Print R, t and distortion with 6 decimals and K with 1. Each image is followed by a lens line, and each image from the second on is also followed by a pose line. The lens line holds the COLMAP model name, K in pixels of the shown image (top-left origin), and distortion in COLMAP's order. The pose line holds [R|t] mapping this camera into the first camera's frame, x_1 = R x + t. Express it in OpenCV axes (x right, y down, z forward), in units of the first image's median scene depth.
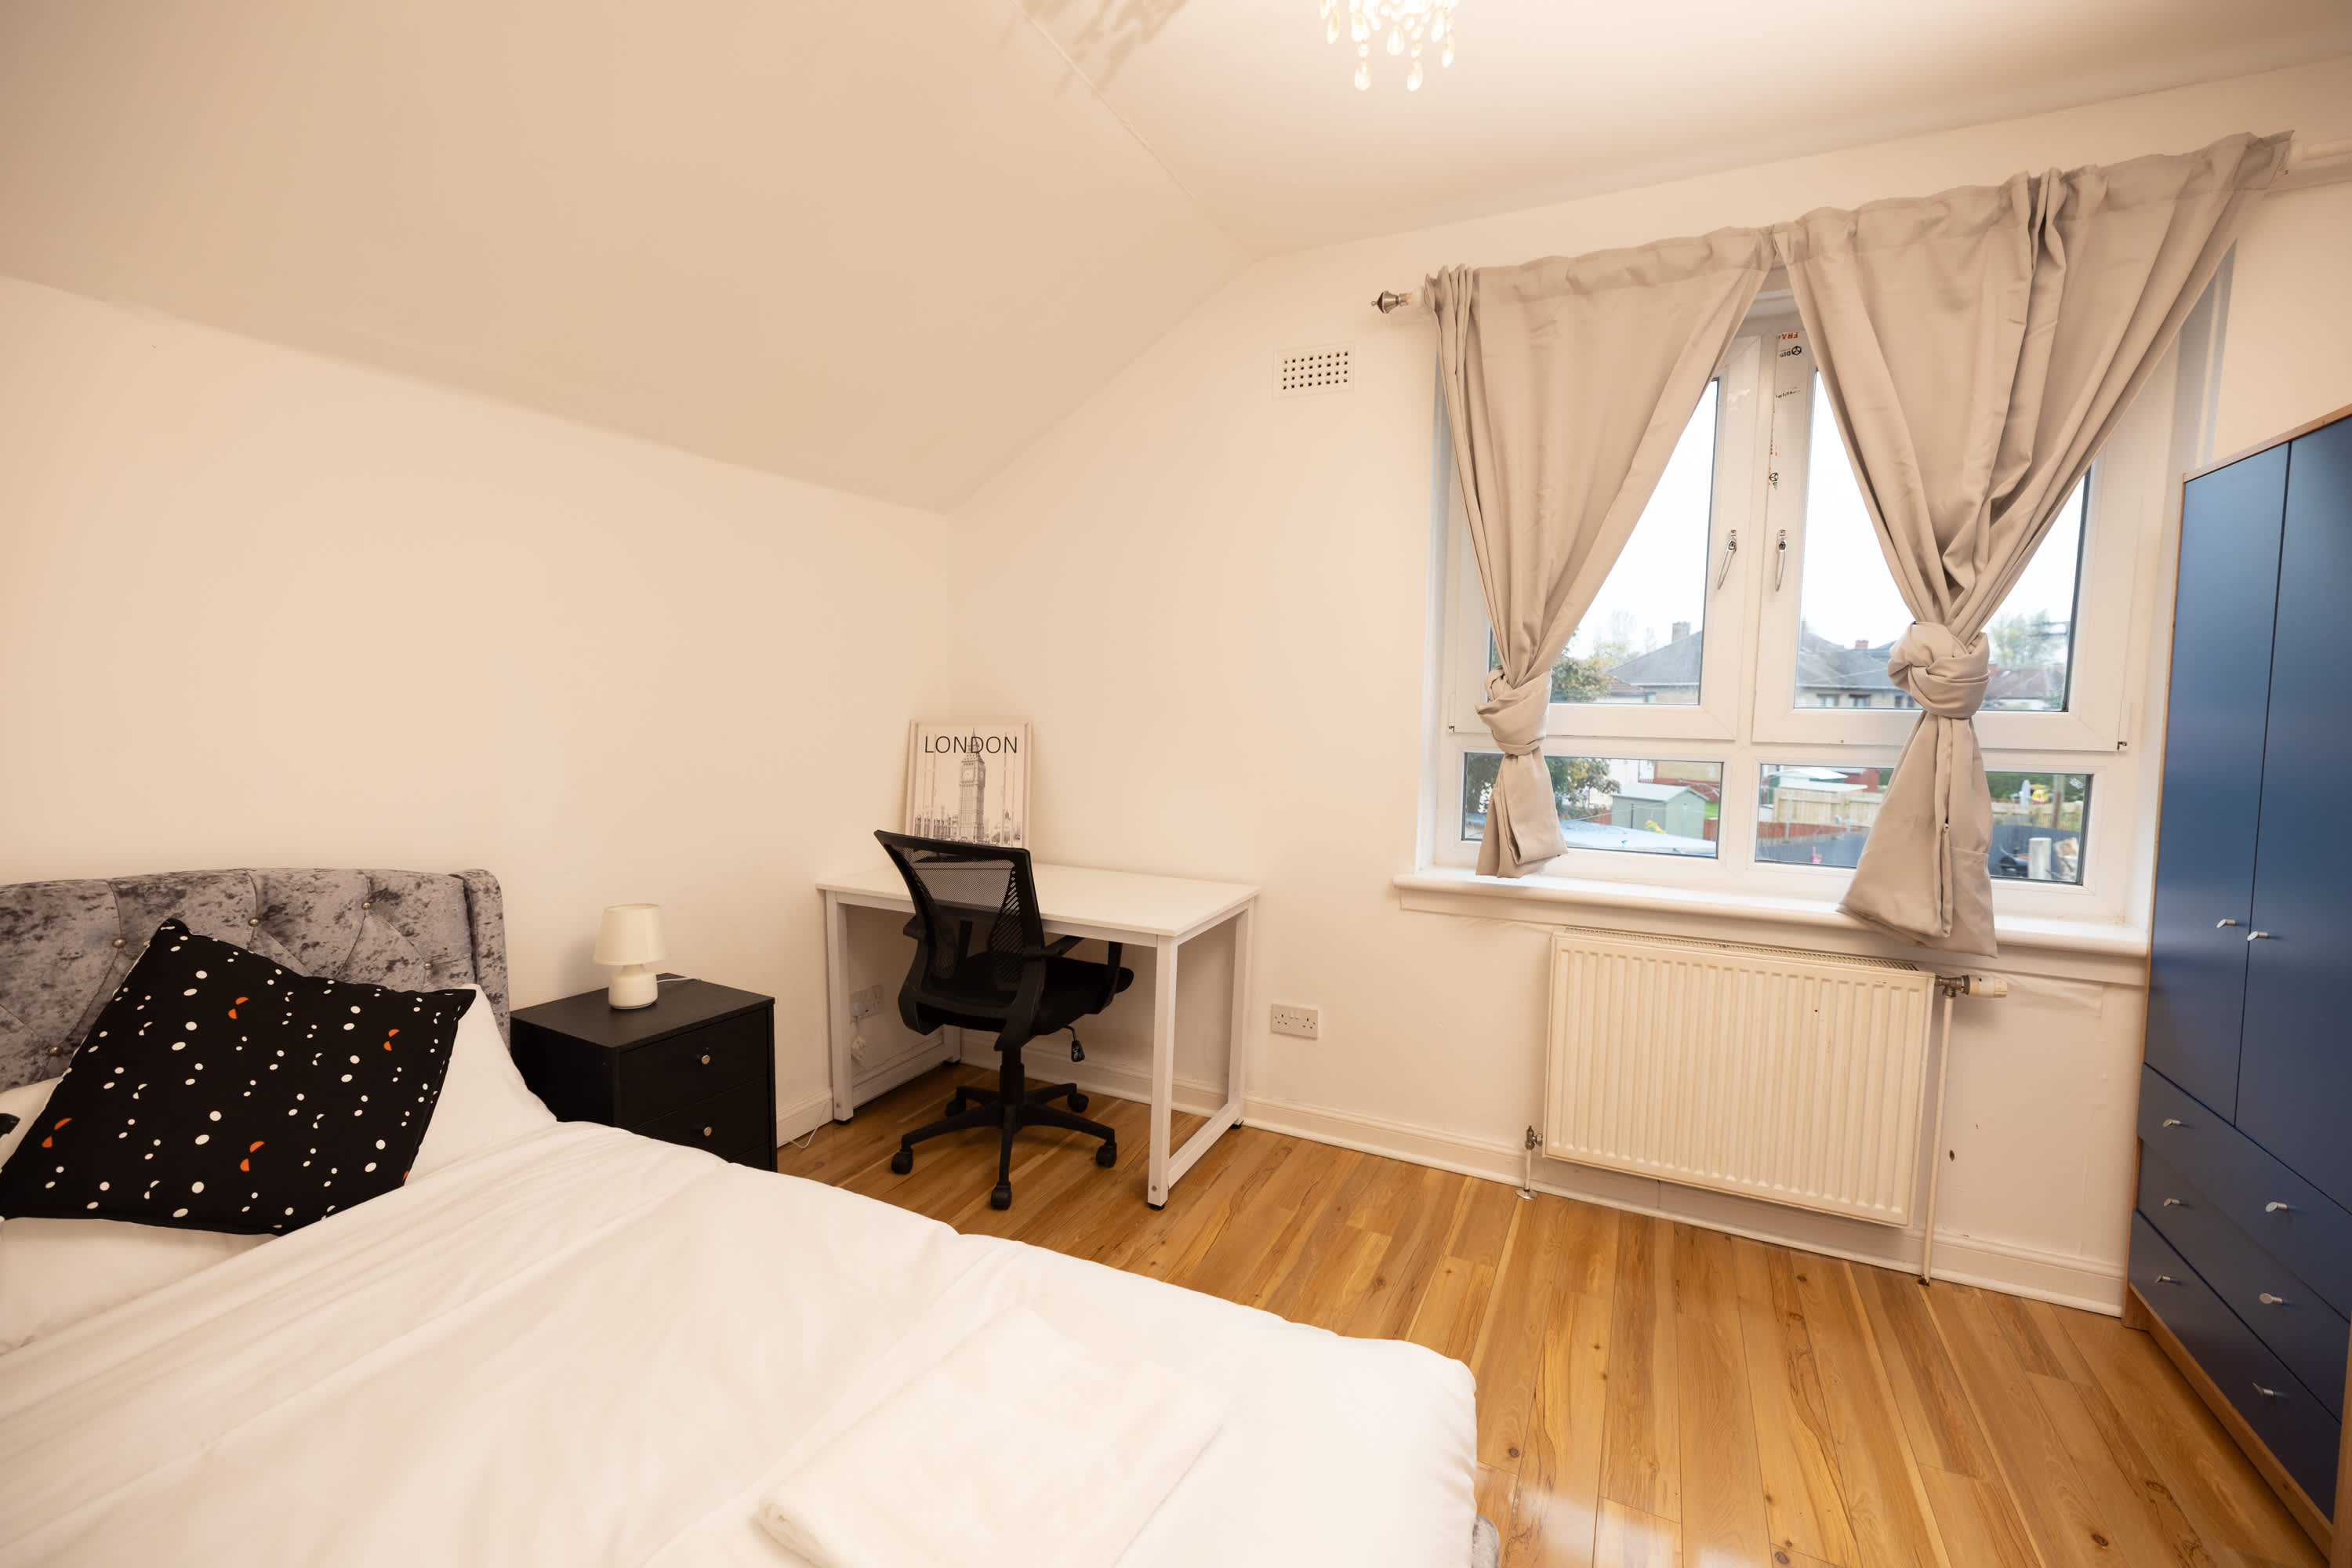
lens RADIAL K [[969.4, 0, 1178.1], [0, 969.4, 780.6], [0, 0, 1]] dist [0.002649, 0.000251]
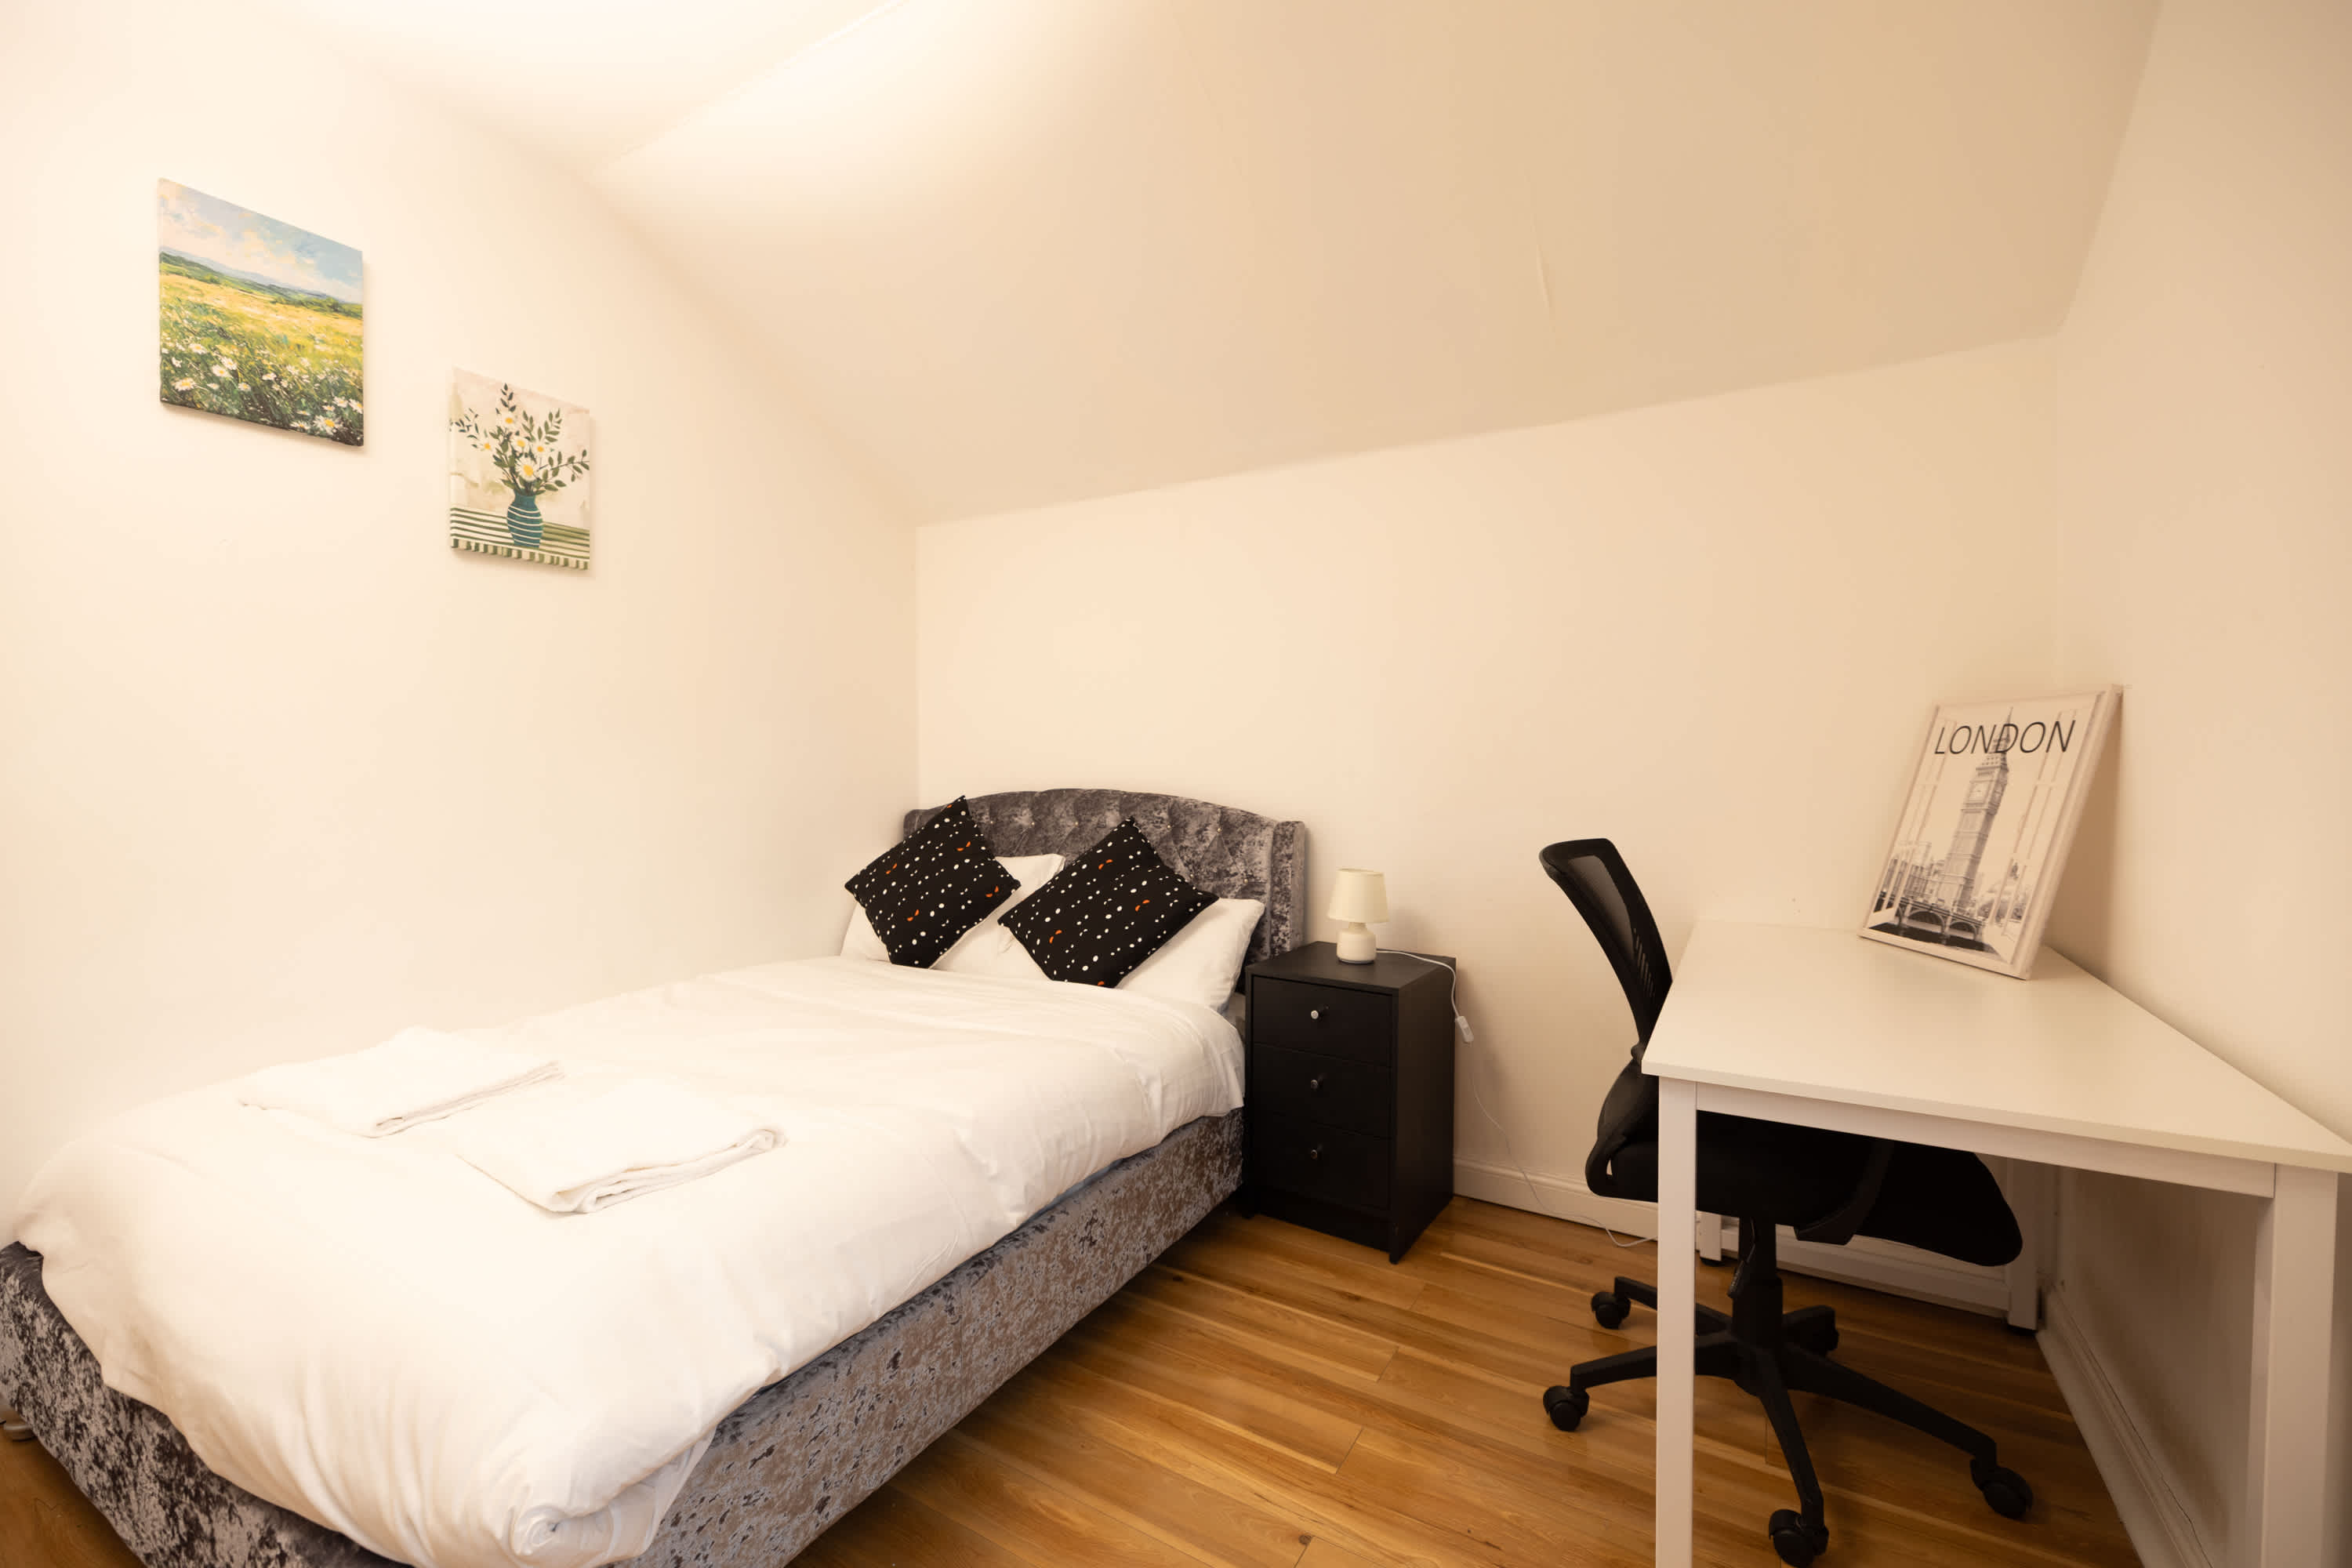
lens RADIAL K [[969.4, 0, 1179.4], [0, 969.4, 780.1], [0, 0, 1]] dist [0.002649, 0.000251]
pose [[-0.079900, 0.009416, -0.996758, 0.375903], [-0.086111, 0.996152, 0.016313, 0.017506], [0.993076, 0.087136, -0.078782, 0.589148]]
